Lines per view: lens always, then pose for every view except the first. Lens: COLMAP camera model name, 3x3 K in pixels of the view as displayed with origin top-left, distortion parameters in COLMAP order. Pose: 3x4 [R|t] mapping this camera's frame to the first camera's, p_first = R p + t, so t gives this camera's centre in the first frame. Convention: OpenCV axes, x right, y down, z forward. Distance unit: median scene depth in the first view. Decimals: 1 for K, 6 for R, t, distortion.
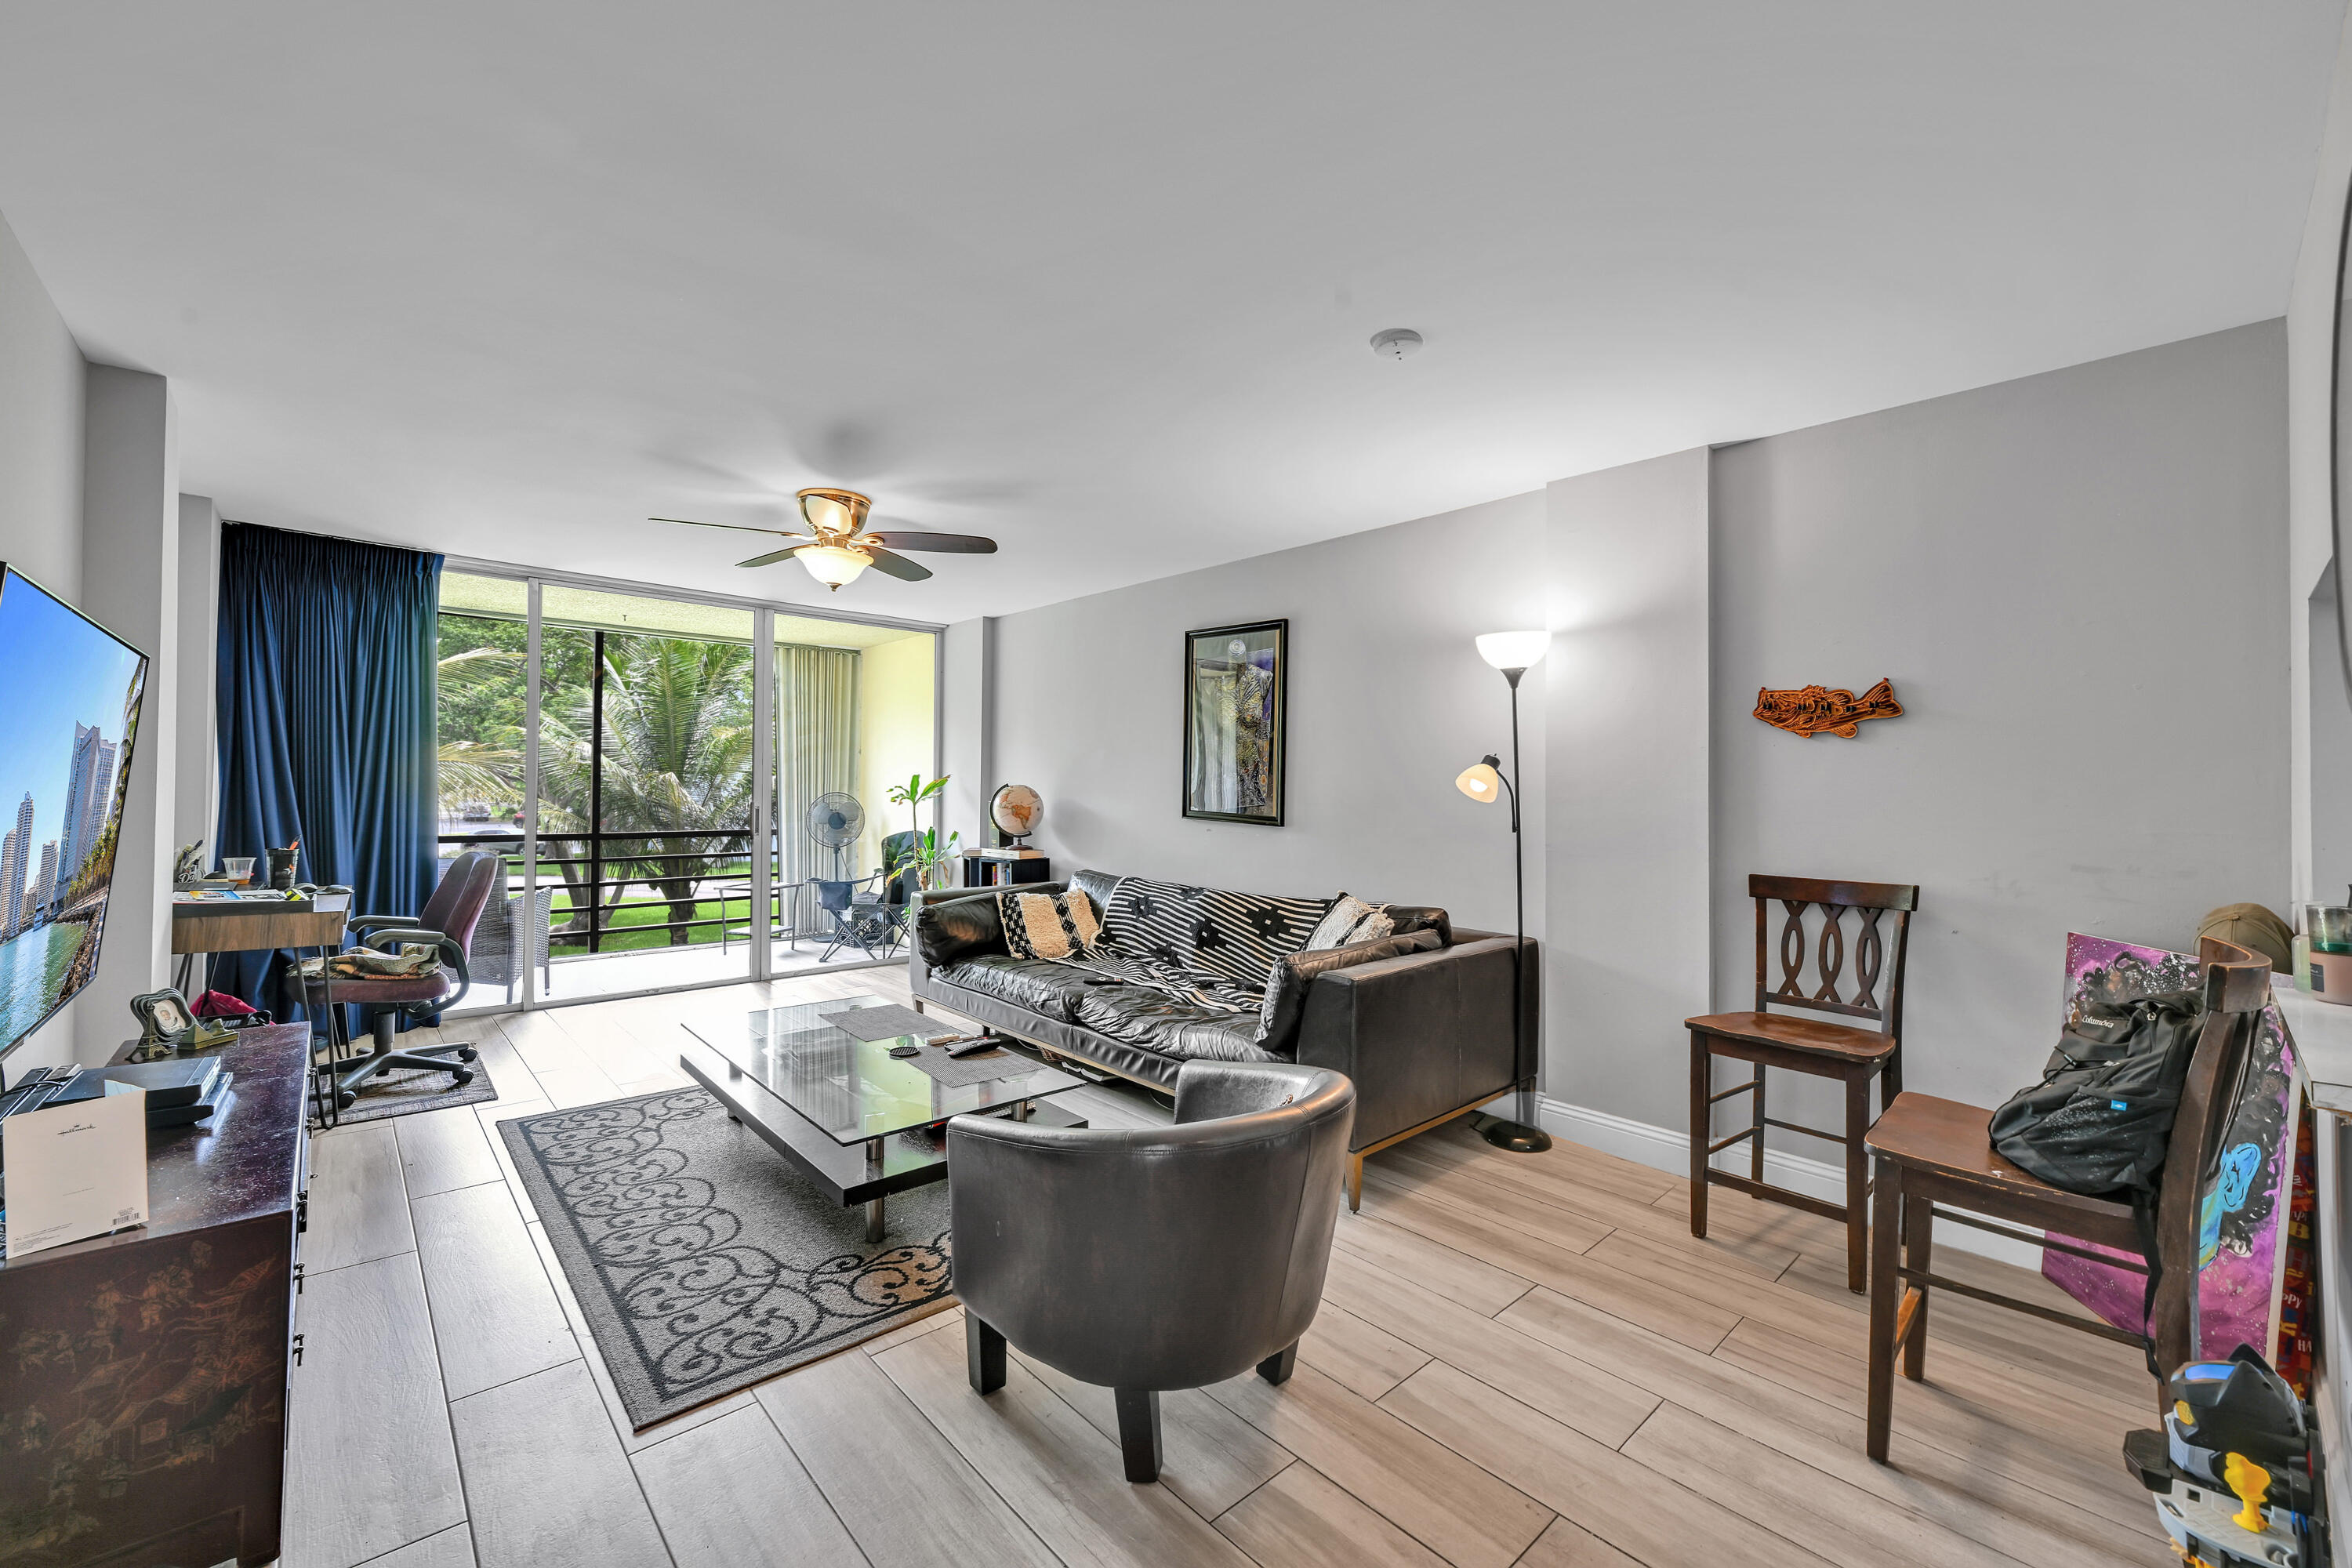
lens RADIAL K [[939.3, 0, 1165.6], [0, 939.3, 779.9], [0, 0, 1]] dist [-0.002816, 0.000407]
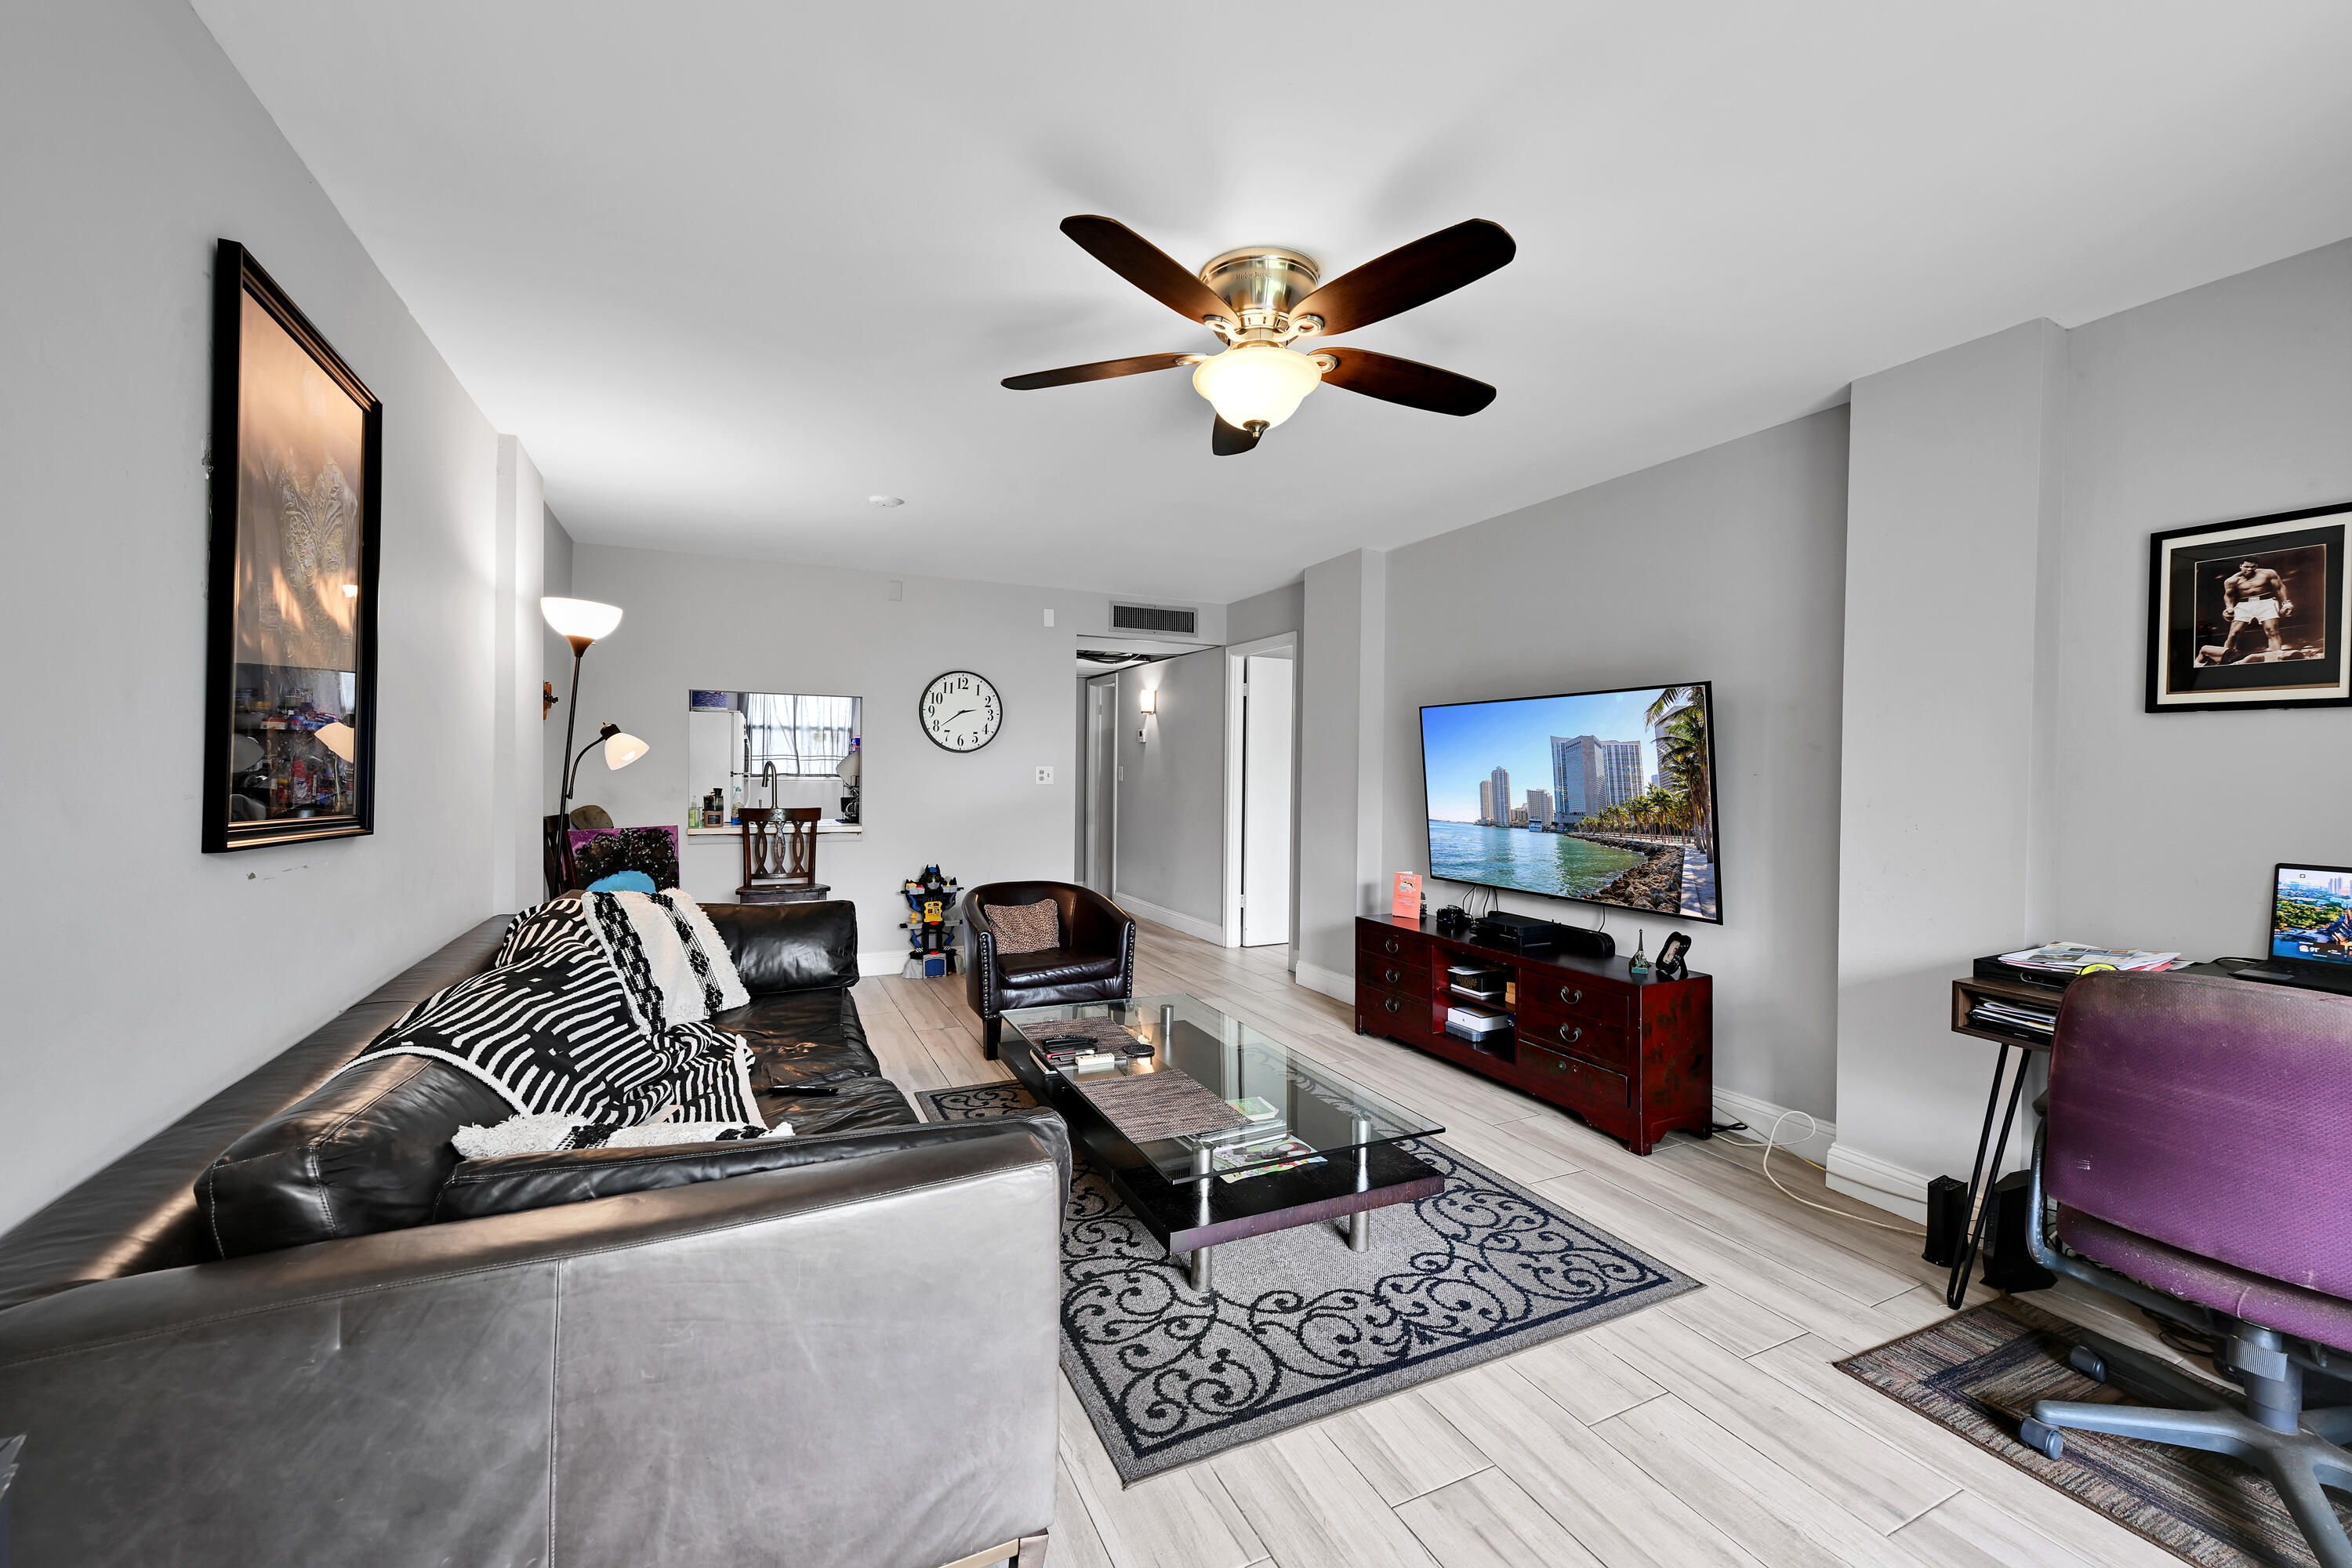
lens RADIAL K [[939.3, 0, 1180.2], [0, 939.3, 775.0], [0, 0, 1]] dist [-0.002816, 0.000407]
pose [[-0.959509, -0.011077, 0.281461, -0.546198], [-0.012495, 0.999917, -0.003246, 0.007996], [-0.281401, -0.006631, -0.959567, 1.783074]]
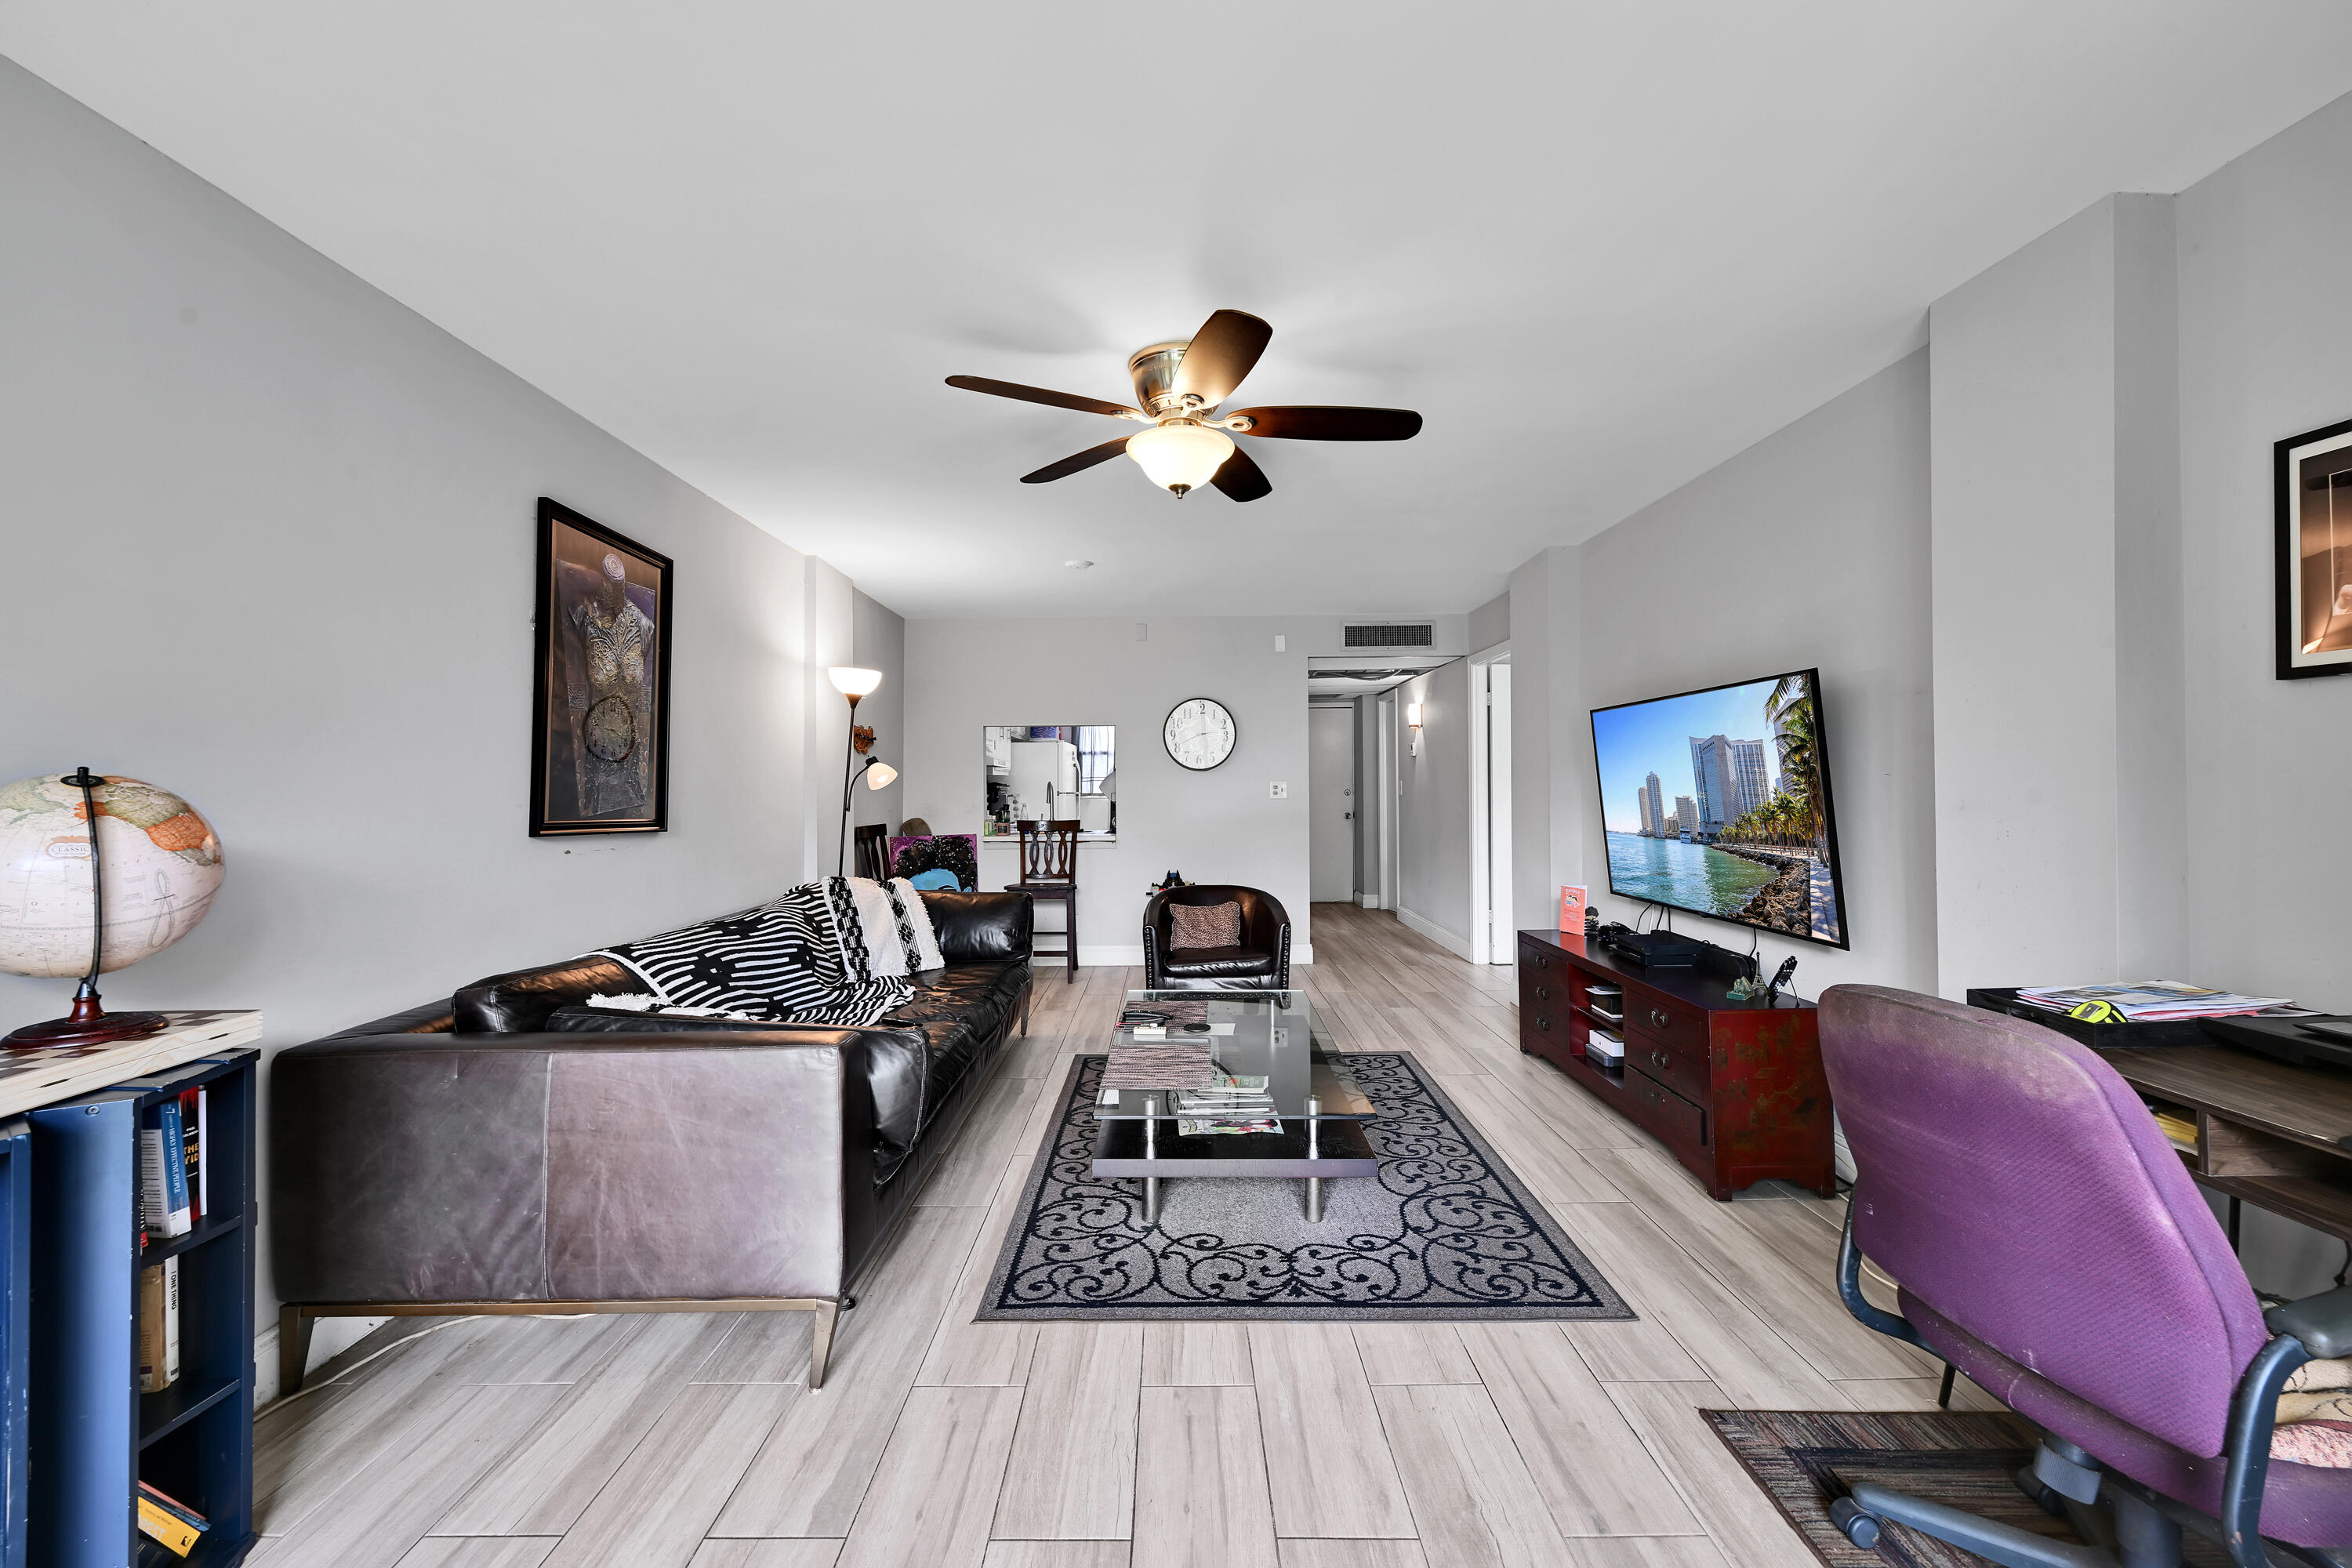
lens RADIAL K [[939.3, 0, 1166.4], [0, 939.3, 771.9], [0, 0, 1]] dist [-0.002816, 0.000407]
pose [[-0.741721, 0.016906, 0.670495, -0.923040], [0.001562, 0.999723, -0.023478, 0.013096], [-0.670707, -0.016367, -0.741542, 1.717392]]
